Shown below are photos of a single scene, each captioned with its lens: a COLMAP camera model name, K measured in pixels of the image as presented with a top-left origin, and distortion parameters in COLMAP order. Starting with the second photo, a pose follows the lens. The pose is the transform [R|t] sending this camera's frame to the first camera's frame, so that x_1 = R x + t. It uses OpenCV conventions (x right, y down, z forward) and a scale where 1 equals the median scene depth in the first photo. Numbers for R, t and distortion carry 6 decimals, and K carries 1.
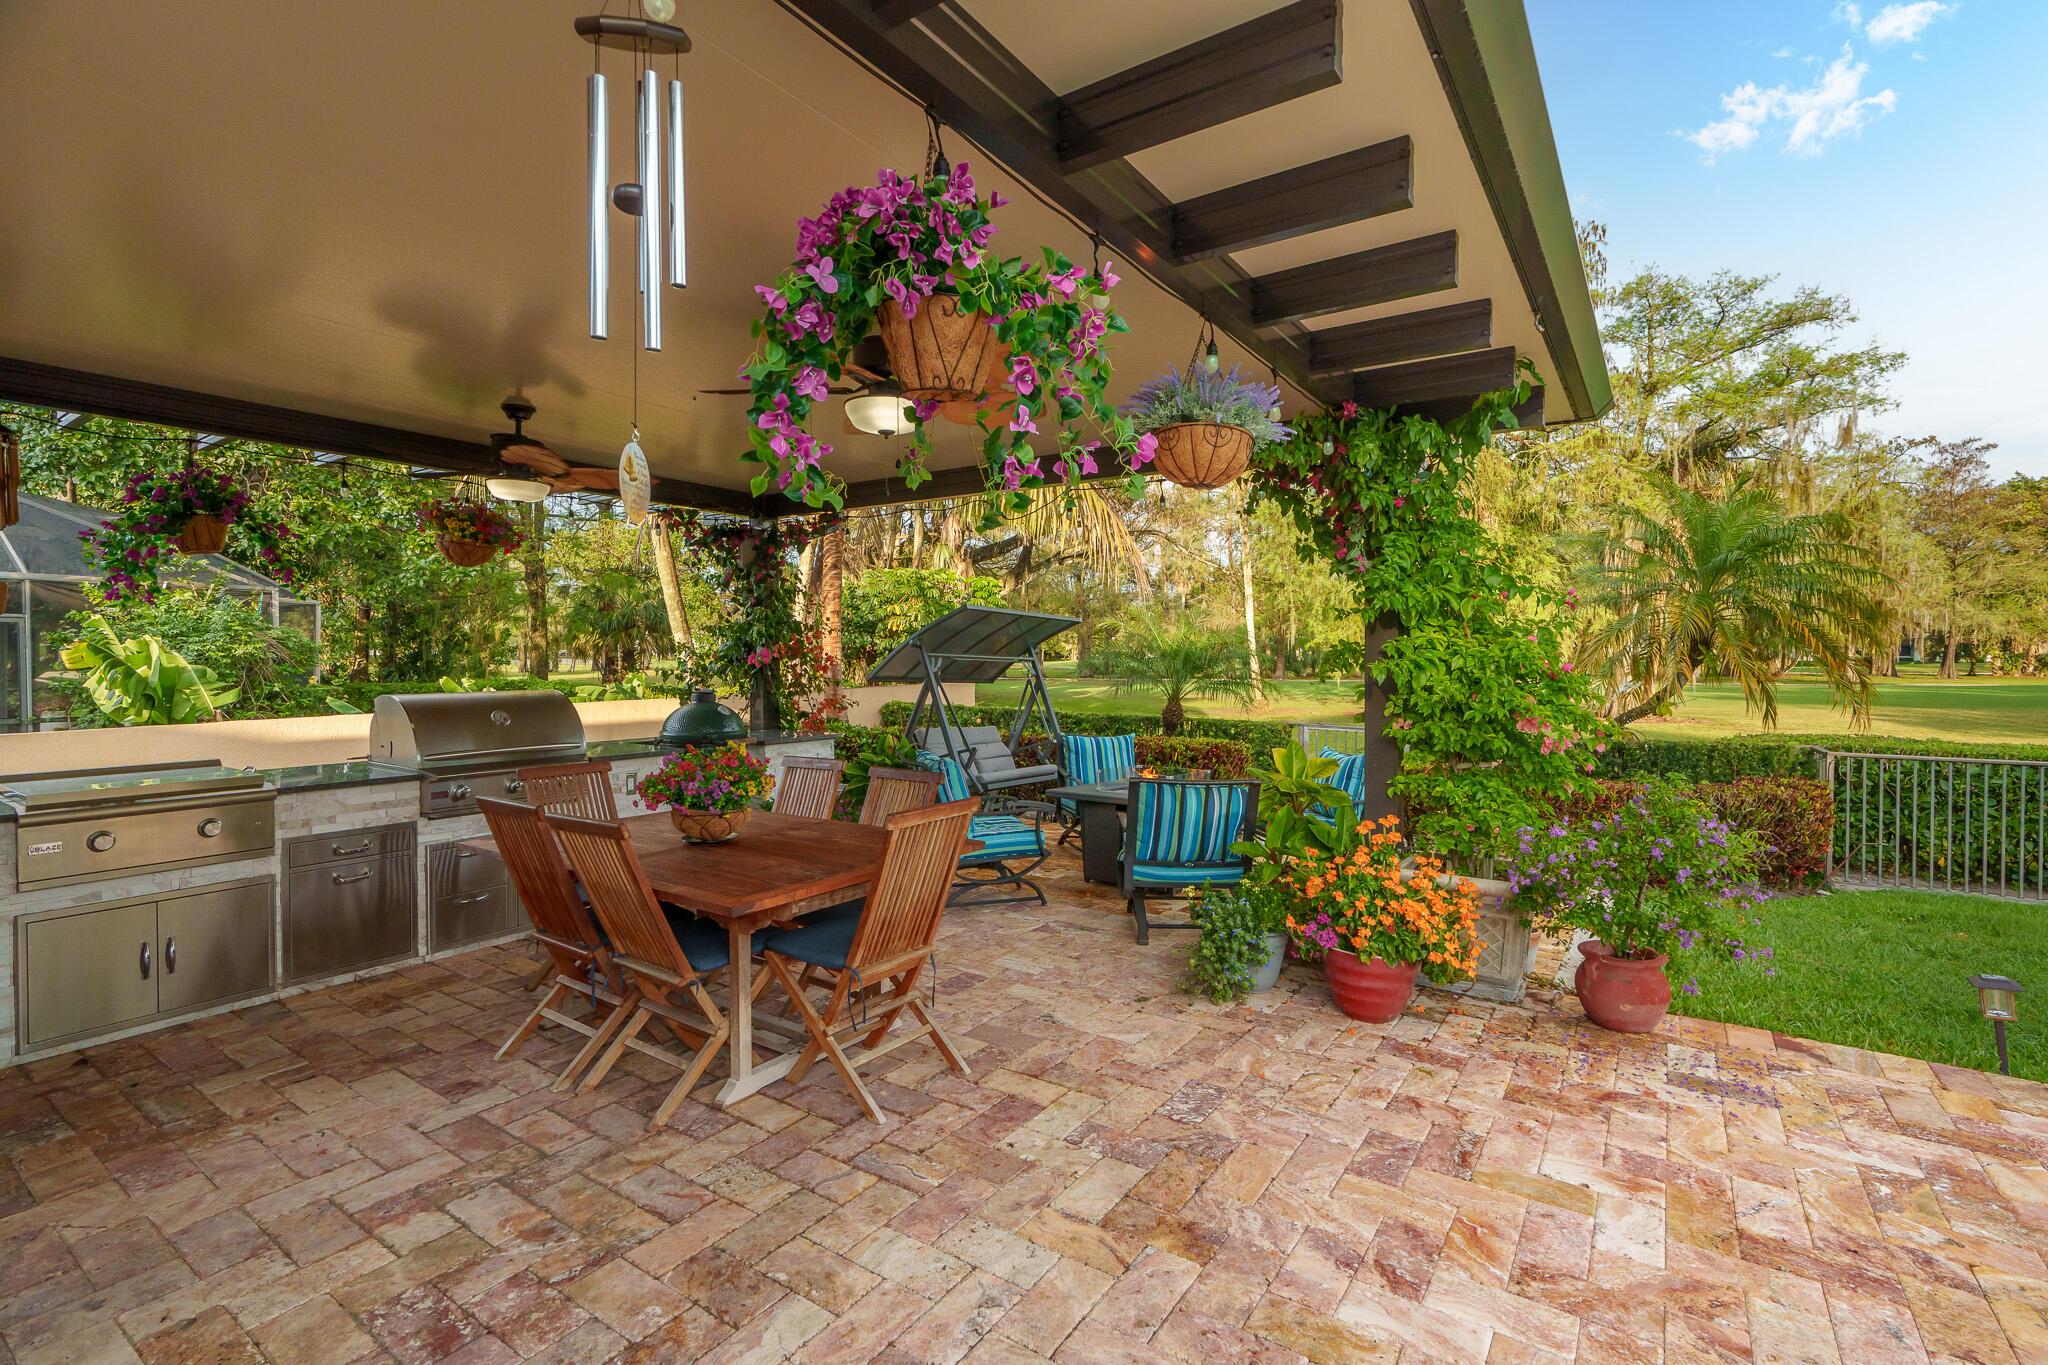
lens RADIAL K [[928.6, 0, 1021.2], [0, 928.6, 658.6], [0, 0, 1]] dist [-0.007925, 0.003326]
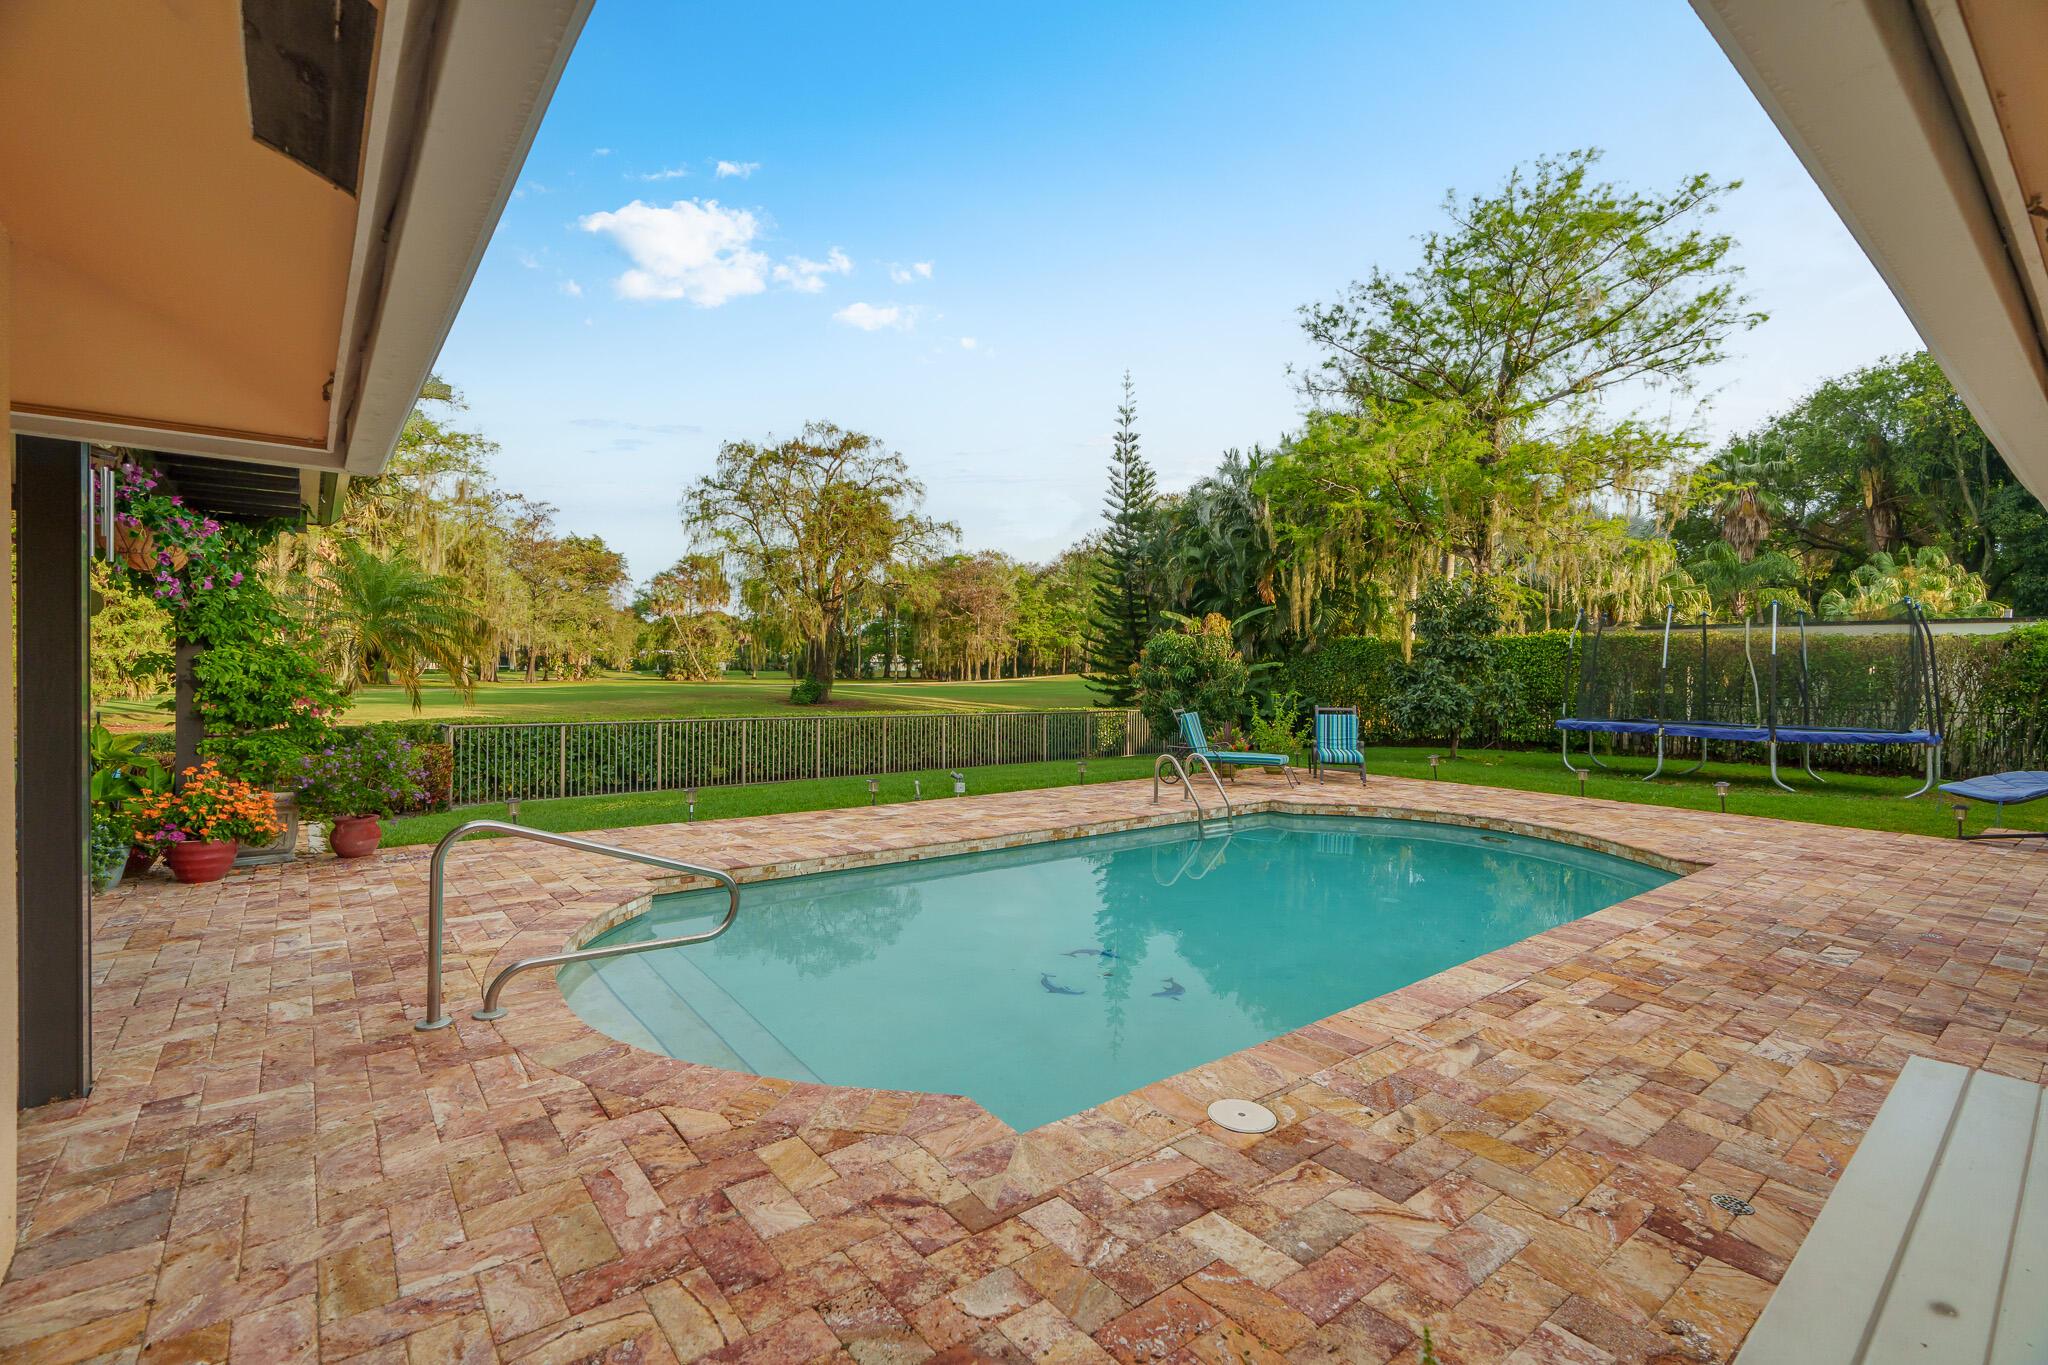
lens RADIAL K [[928.6, 0, 1037.1], [0, 928.6, 680.9], [0, 0, 1]] dist [-0.007925, 0.003326]
pose [[0.283155, -0.009871, 0.959023, -0.358165], [-0.004767, 0.999920, 0.011700, 0.001099], [-0.959062, -0.007885, 0.283085, -0.407659]]
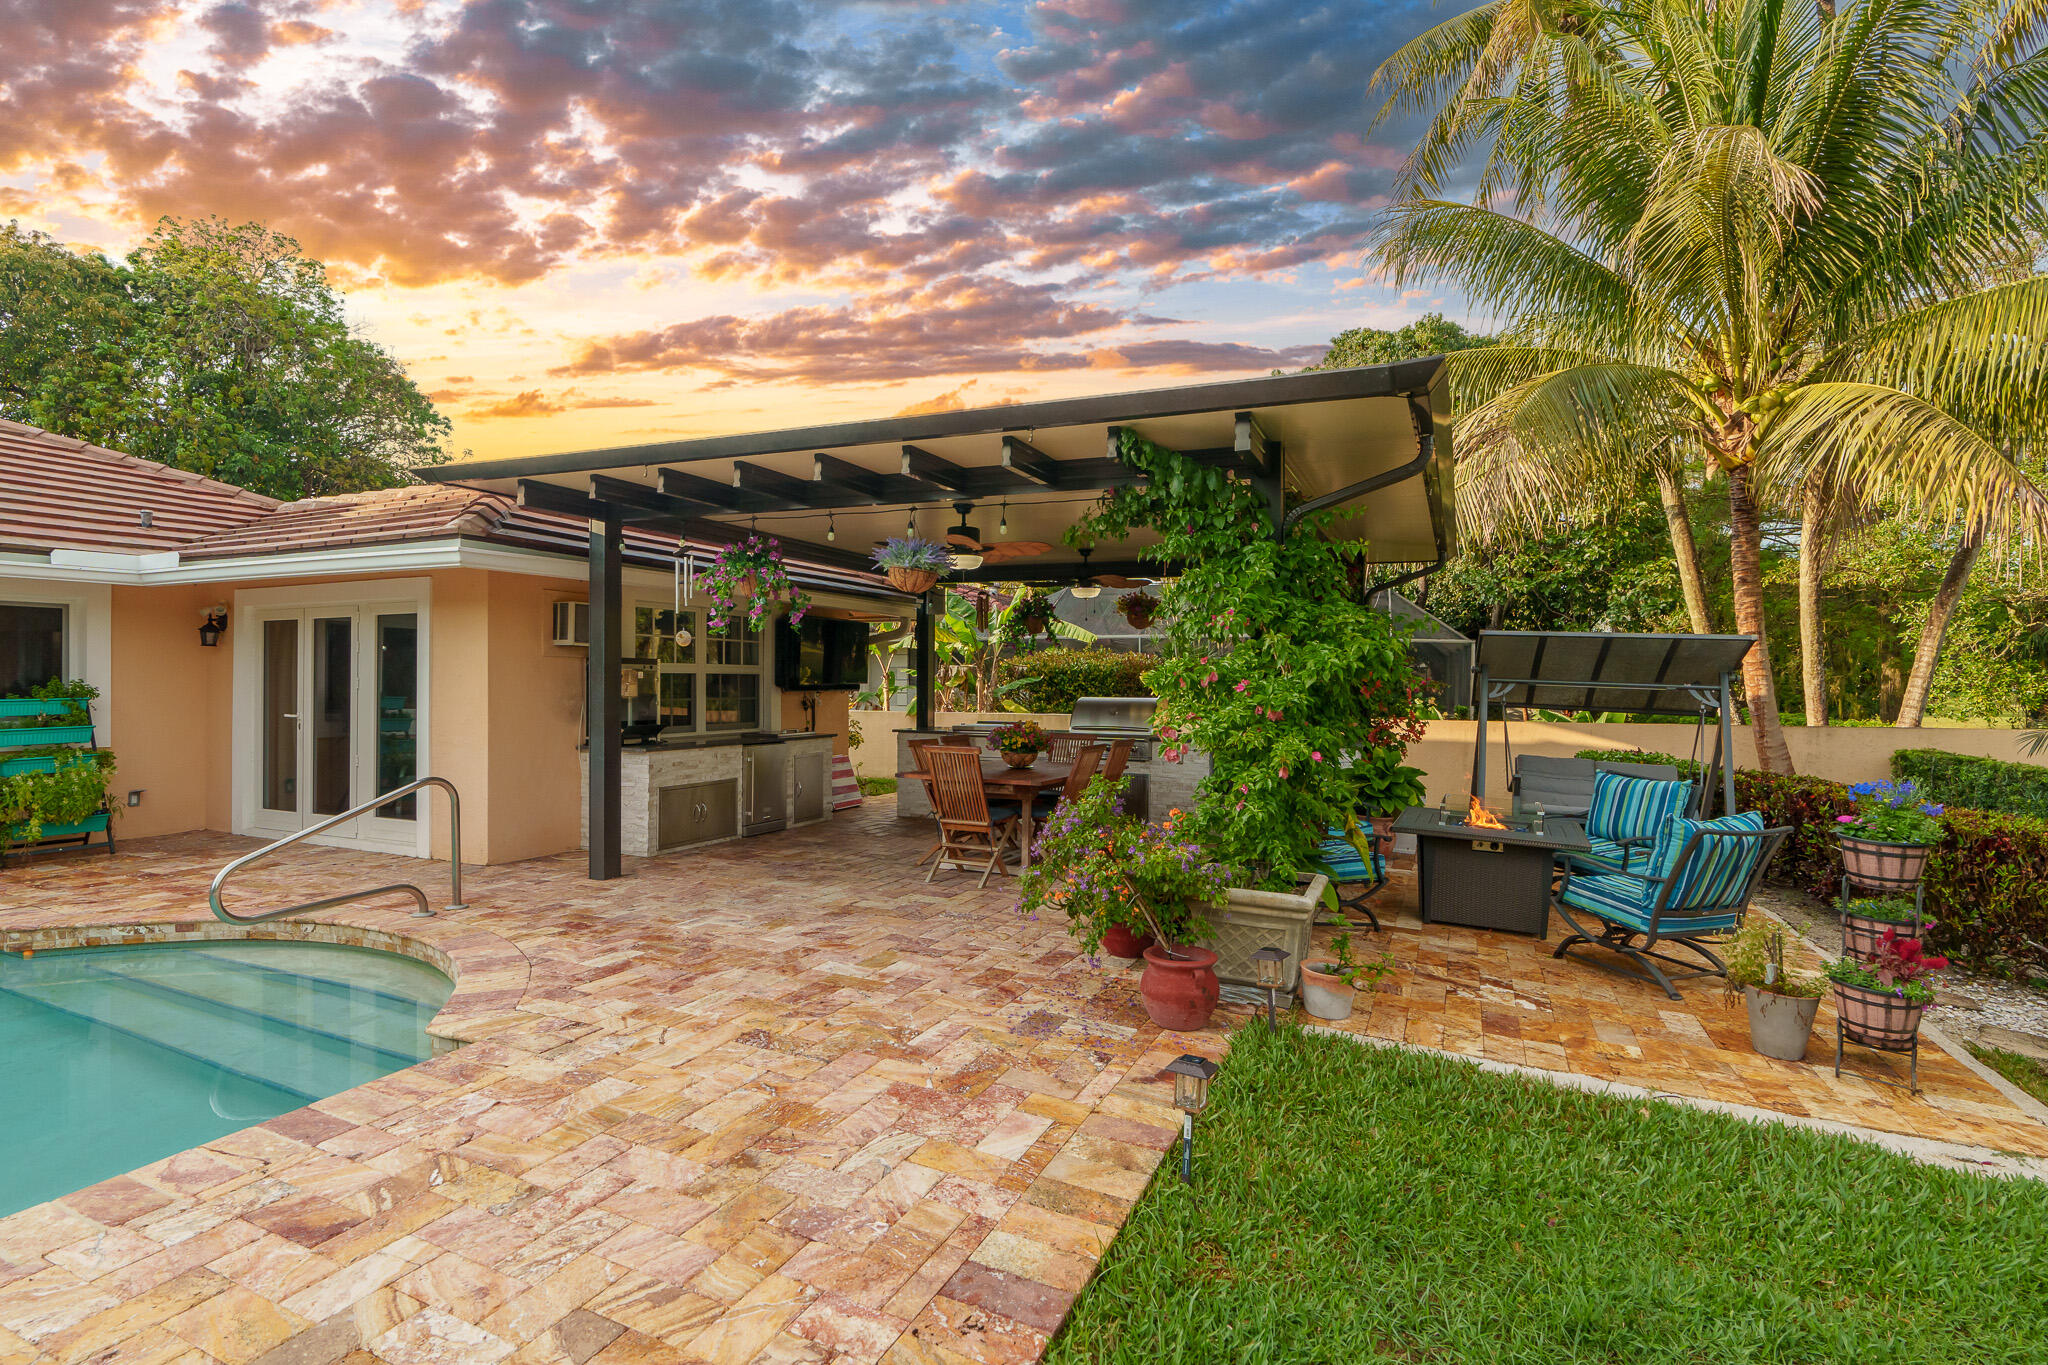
lens RADIAL K [[928.6, 0, 988.1], [0, 928.6, 672.4], [0, 0, 1]] dist [-0.007925, 0.003326]
pose [[0.155571, -0.015297, -0.987706, 0.738201], [-0.009450, 0.999811, -0.016973, 0.011389], [0.987780, 0.011974, 0.155397, 0.281977]]
